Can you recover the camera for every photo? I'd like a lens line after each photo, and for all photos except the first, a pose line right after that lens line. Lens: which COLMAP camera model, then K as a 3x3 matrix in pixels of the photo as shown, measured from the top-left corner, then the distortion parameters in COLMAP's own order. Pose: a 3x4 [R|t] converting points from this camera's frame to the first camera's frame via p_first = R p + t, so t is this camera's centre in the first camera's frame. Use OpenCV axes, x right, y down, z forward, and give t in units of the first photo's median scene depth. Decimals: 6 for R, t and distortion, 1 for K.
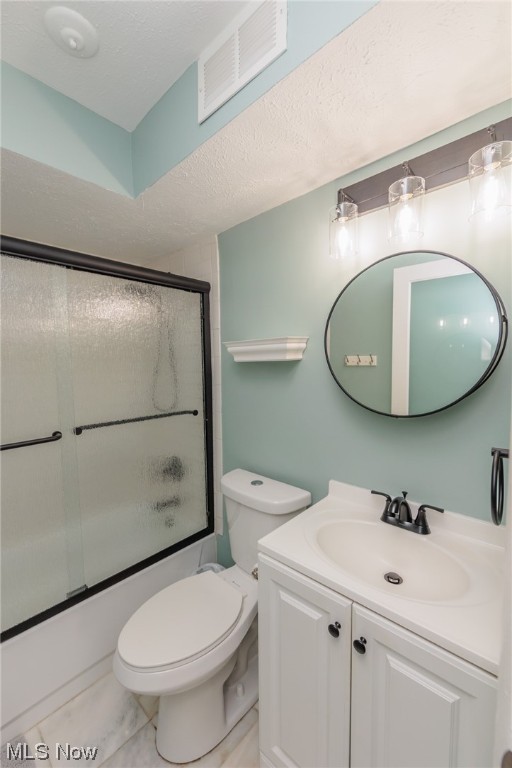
lens RADIAL K [[301.5, 0, 256.7], [0, 301.5, 384.5], [0, 0, 1]] dist [-0.004712, -0.000029]
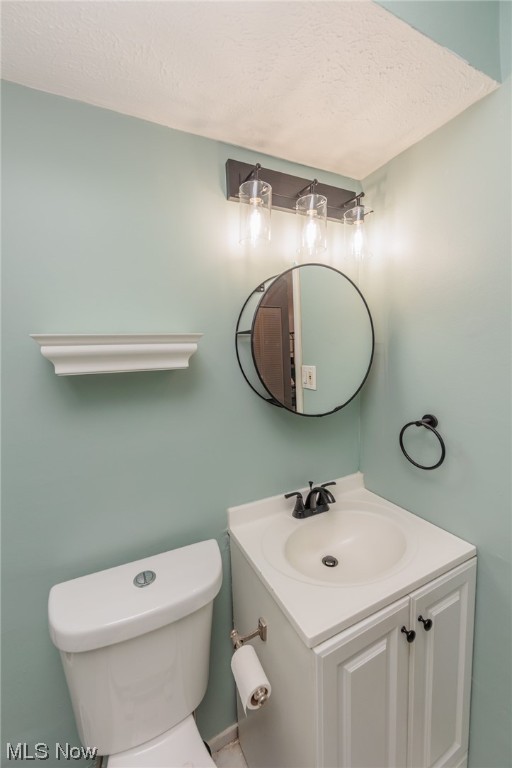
lens RADIAL K [[301.5, 0, 271.4], [0, 301.5, 369.9], [0, 0, 1]] dist [-0.004712, -0.000029]
pose [[0.368573, -0.072900, 0.926736, -0.526607], [0.077005, 0.995888, 0.047714, -0.109253], [-0.926404, 0.053778, 0.372671, 0.669019]]
